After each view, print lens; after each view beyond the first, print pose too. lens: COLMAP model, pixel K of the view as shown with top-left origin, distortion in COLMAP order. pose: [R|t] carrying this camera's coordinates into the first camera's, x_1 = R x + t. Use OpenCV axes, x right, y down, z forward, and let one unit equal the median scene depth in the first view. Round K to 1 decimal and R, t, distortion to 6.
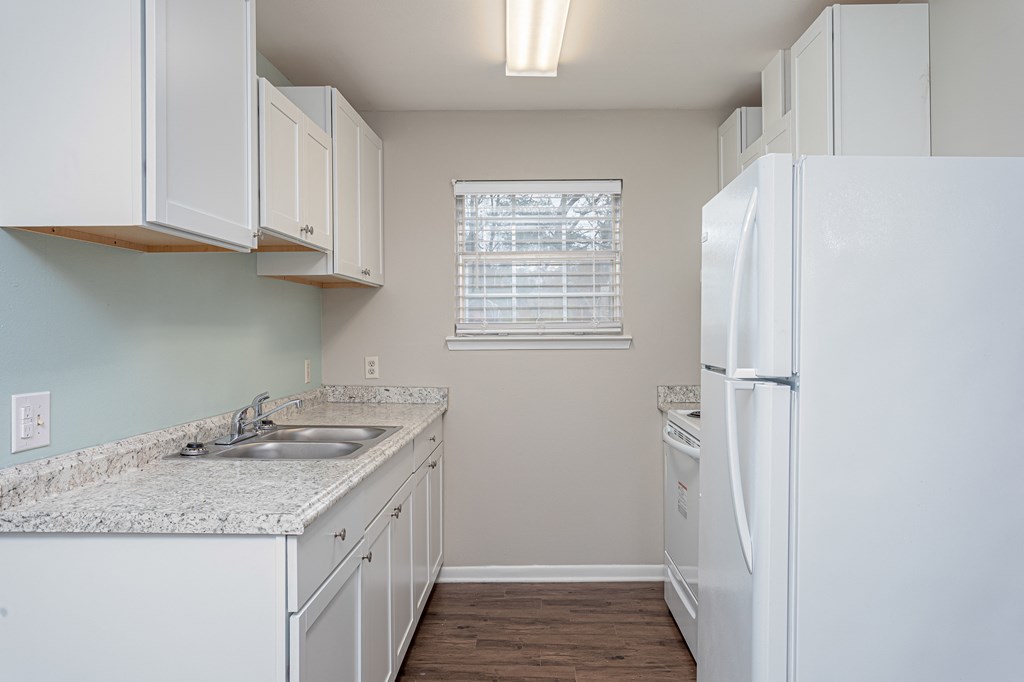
lens RADIAL K [[750.2, 0, 535.7], [0, 750.2, 337.9], [0, 0, 1]] dist [-0.000219, 0.001063]
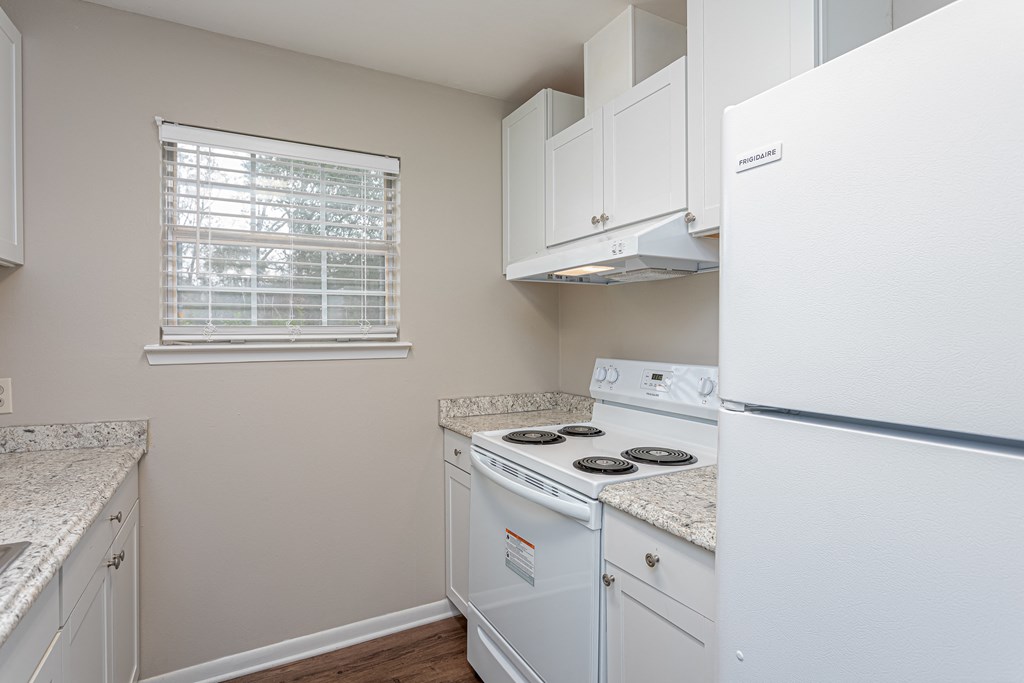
lens RADIAL K [[520.7, 0, 525.5], [0, 520.7, 336.5], [0, 0, 1]] dist [-0.004197, 0.000603]
pose [[0.873074, 0.000005, 0.487589, -0.047699], [0.003919, 0.999968, -0.007027, -0.005325], [-0.487573, 0.008046, 0.873045, 0.421124]]
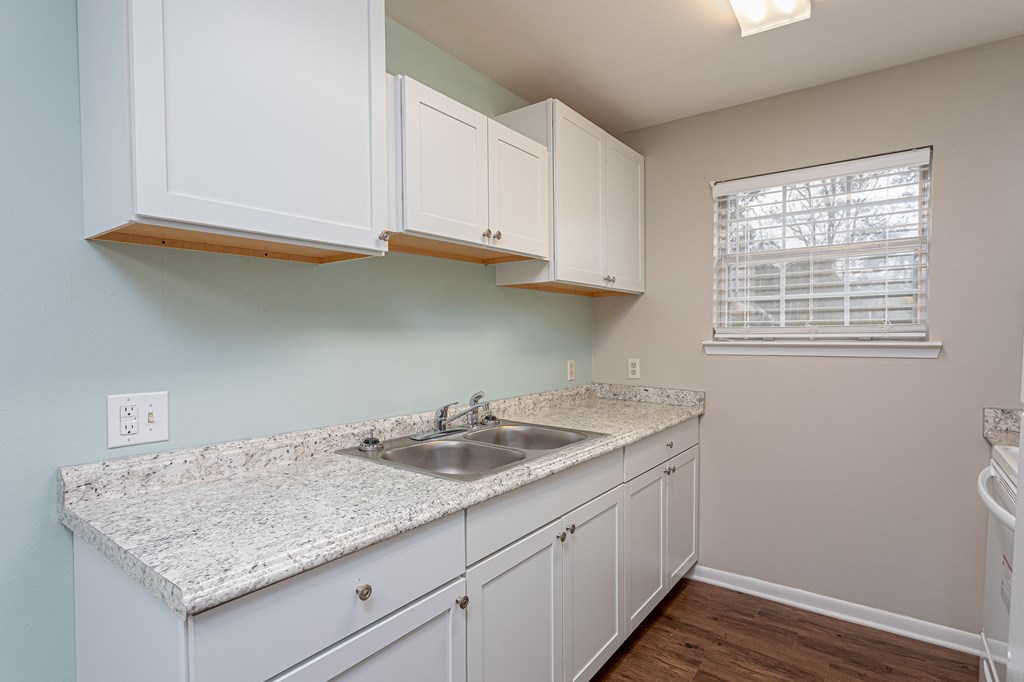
lens RADIAL K [[519.4, 0, 509.0], [0, 519.4, 353.5], [0, 0, 1]] dist [-0.002136, 0.000298]
pose [[0.808119, 0.023222, -0.588561, 0.081489], [-0.007182, 0.999537, 0.029577, -0.003924], [0.588975, -0.019675, 0.807912, 0.286088]]
